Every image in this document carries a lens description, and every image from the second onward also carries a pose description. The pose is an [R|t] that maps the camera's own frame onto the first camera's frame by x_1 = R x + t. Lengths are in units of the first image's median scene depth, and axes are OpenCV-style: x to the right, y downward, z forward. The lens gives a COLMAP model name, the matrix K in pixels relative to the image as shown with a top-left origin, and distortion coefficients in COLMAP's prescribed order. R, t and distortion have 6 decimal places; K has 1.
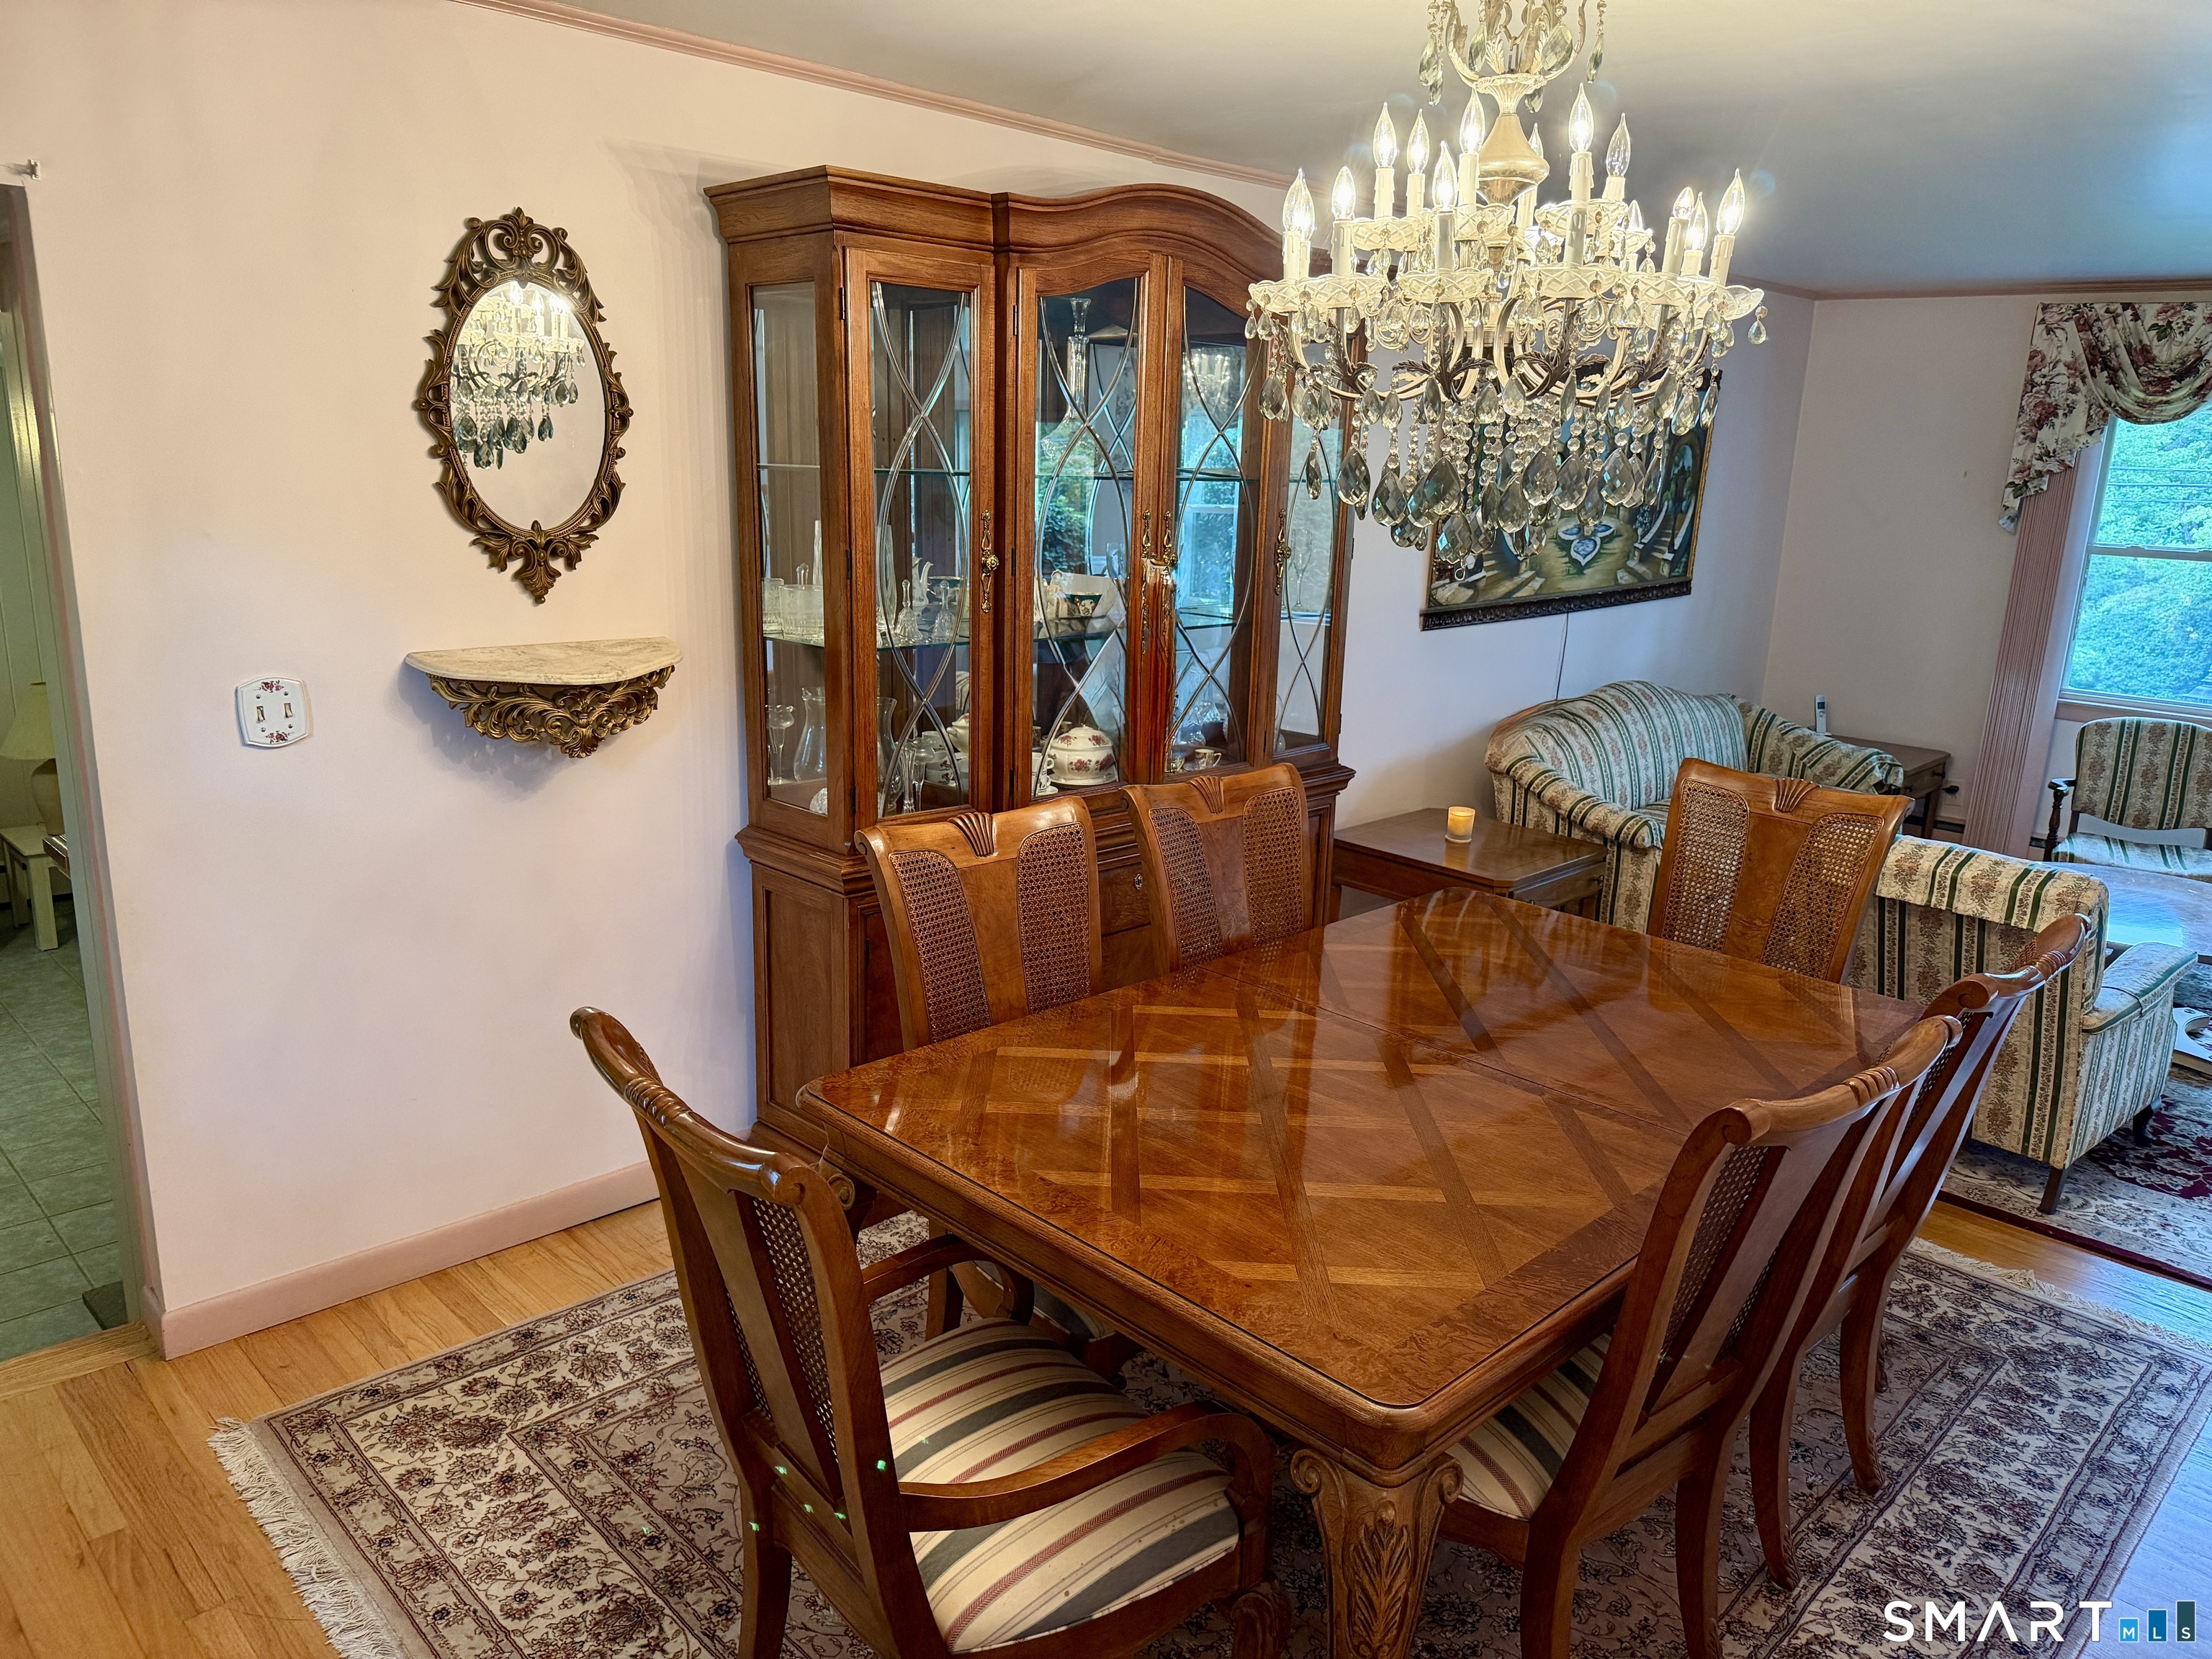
lens RADIAL K [[1560.4, 0, 1115.8], [0, 1560.4, 822.9], [0, 0, 1]] dist [0.014419, -0.012344]
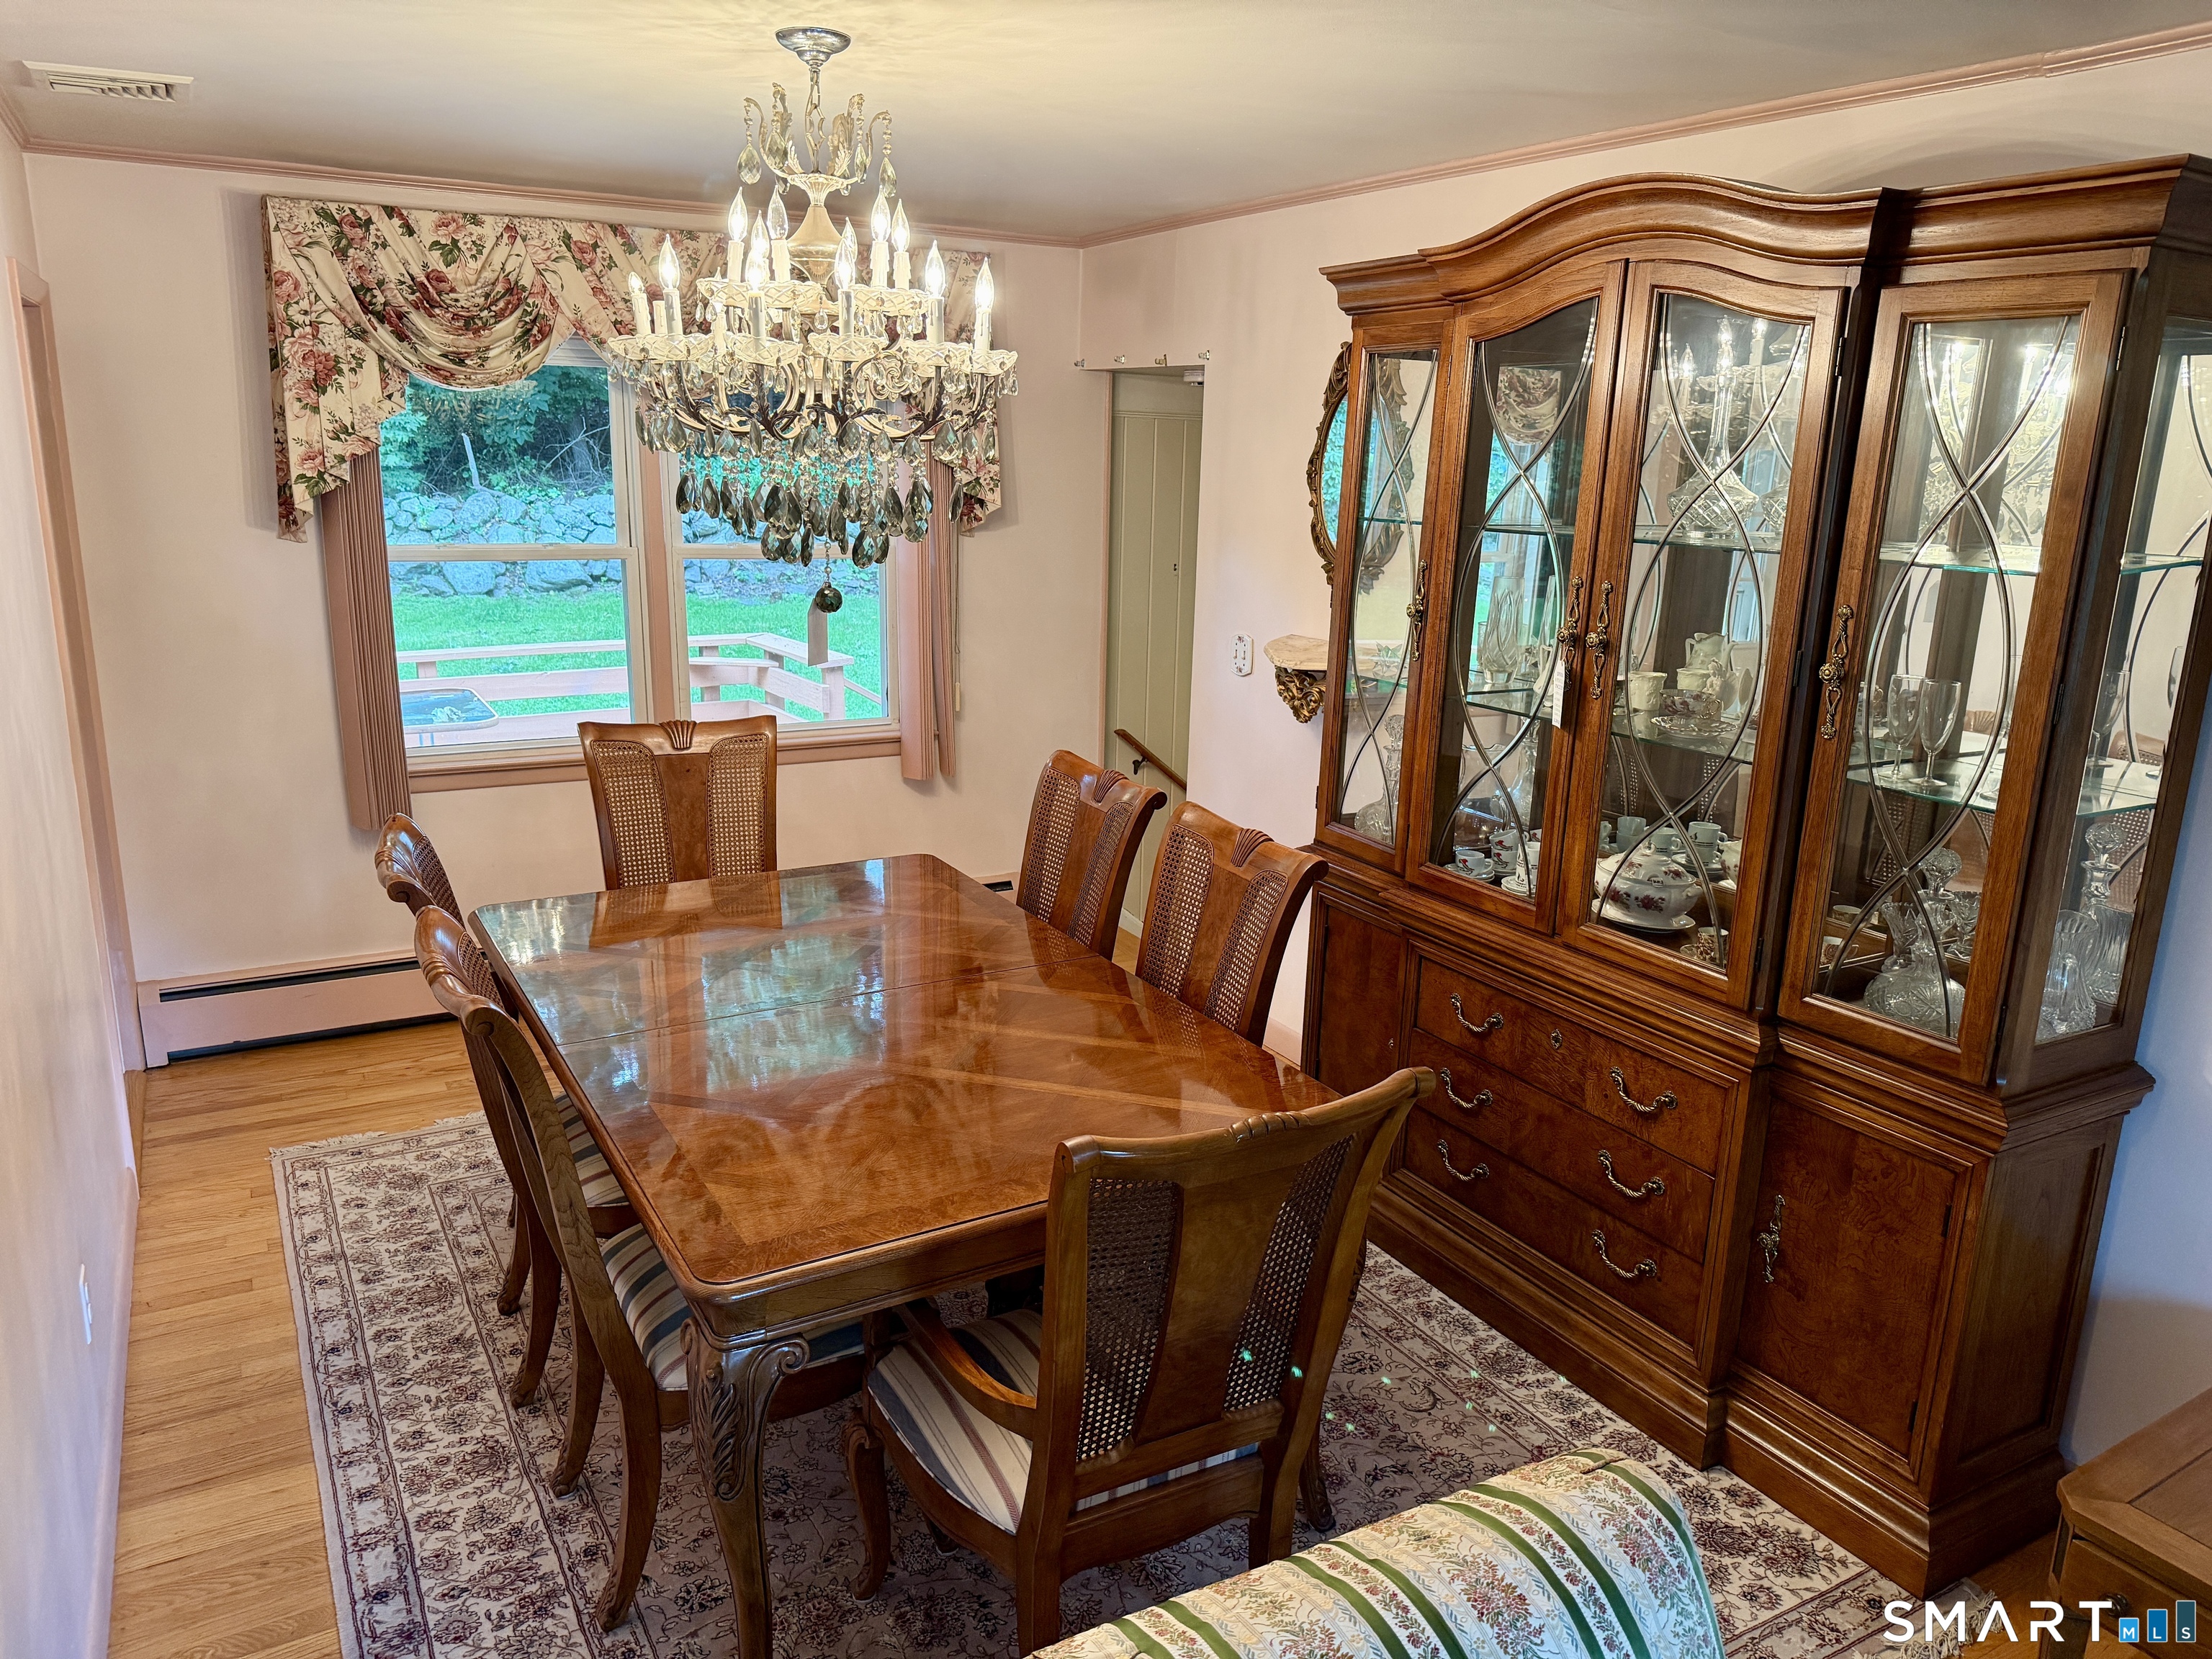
lens RADIAL K [[1560.4, 0, 1106.5], [0, 1560.4, 839.1], [0, 0, 1]] dist [0.014419, -0.012344]
pose [[-0.259565, 0.195509, -0.945728, 0.918368], [-0.262133, 0.928263, 0.263844, -0.237865], [0.929469, 0.316391, -0.189696, 1.017747]]
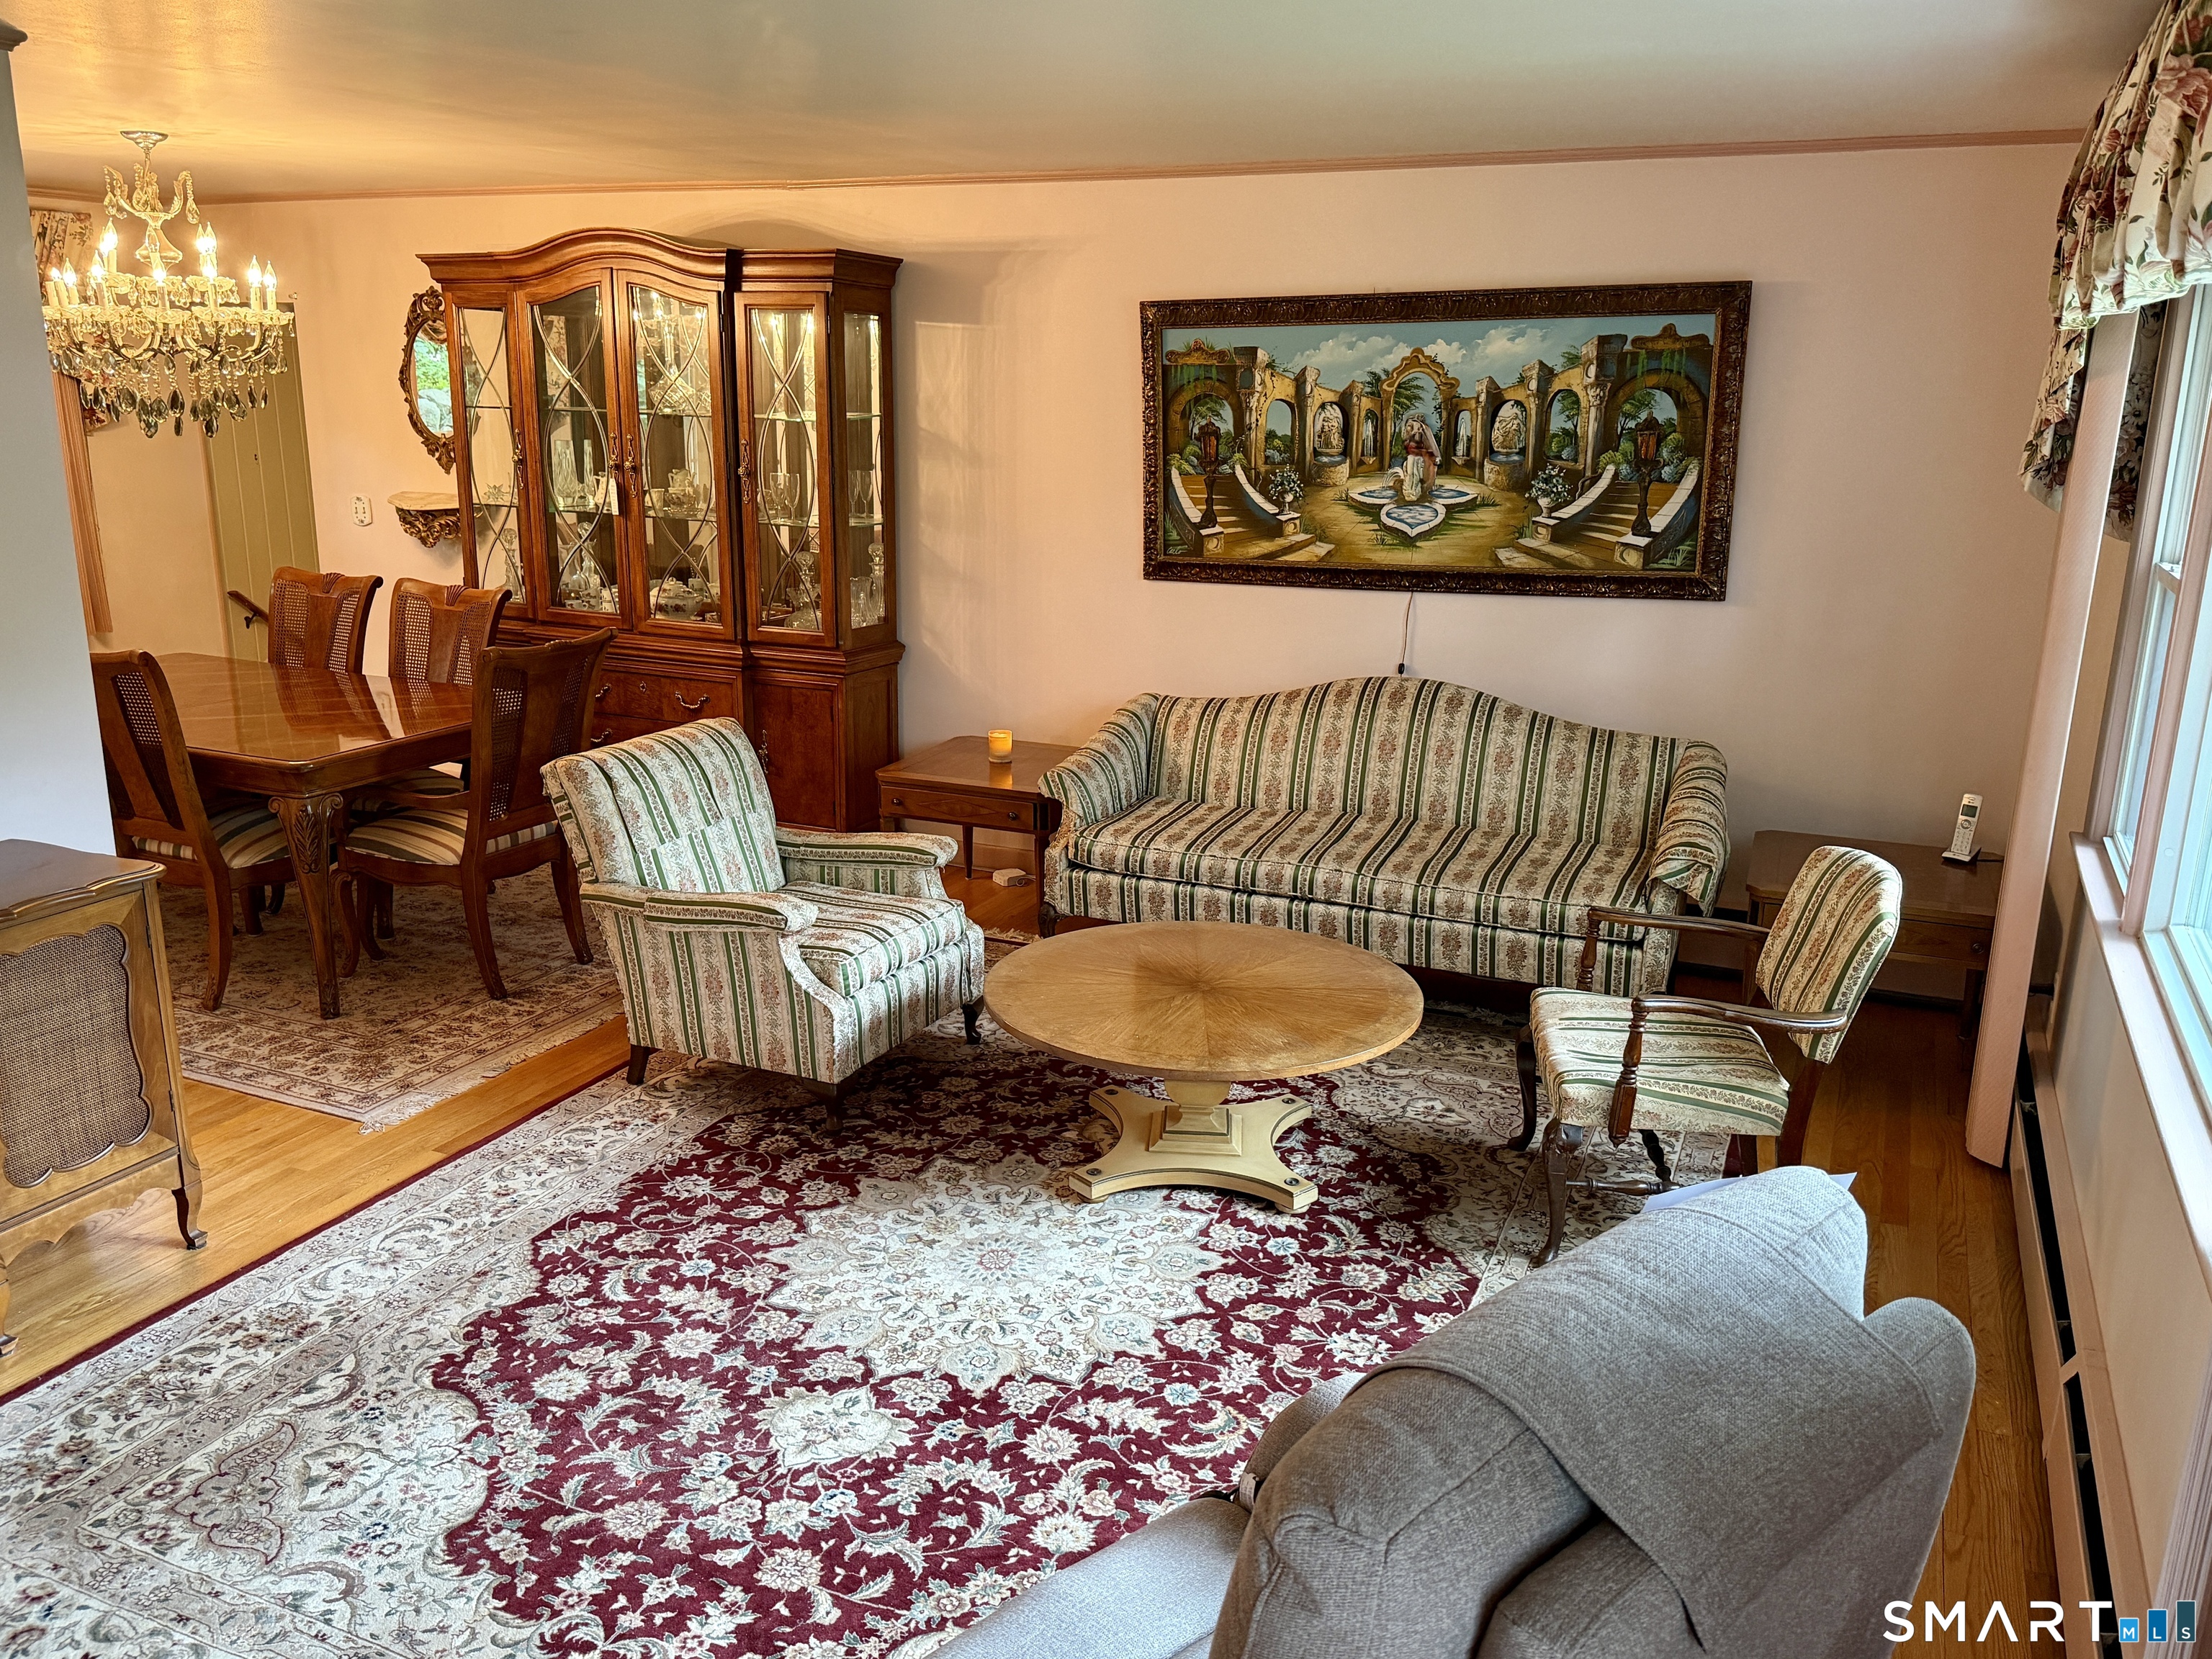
lens RADIAL K [[1728.5, 0, 1098.1], [0, 1728.5, 828.4], [0, 0, 1]] dist [0.069312, -0.008306]
pose [[0.350372, 0.210325, -0.912690, 1.941891], [-0.221595, 0.965409, 0.137406, -0.177560], [0.910019, 0.154104, 0.384860, 0.873083]]
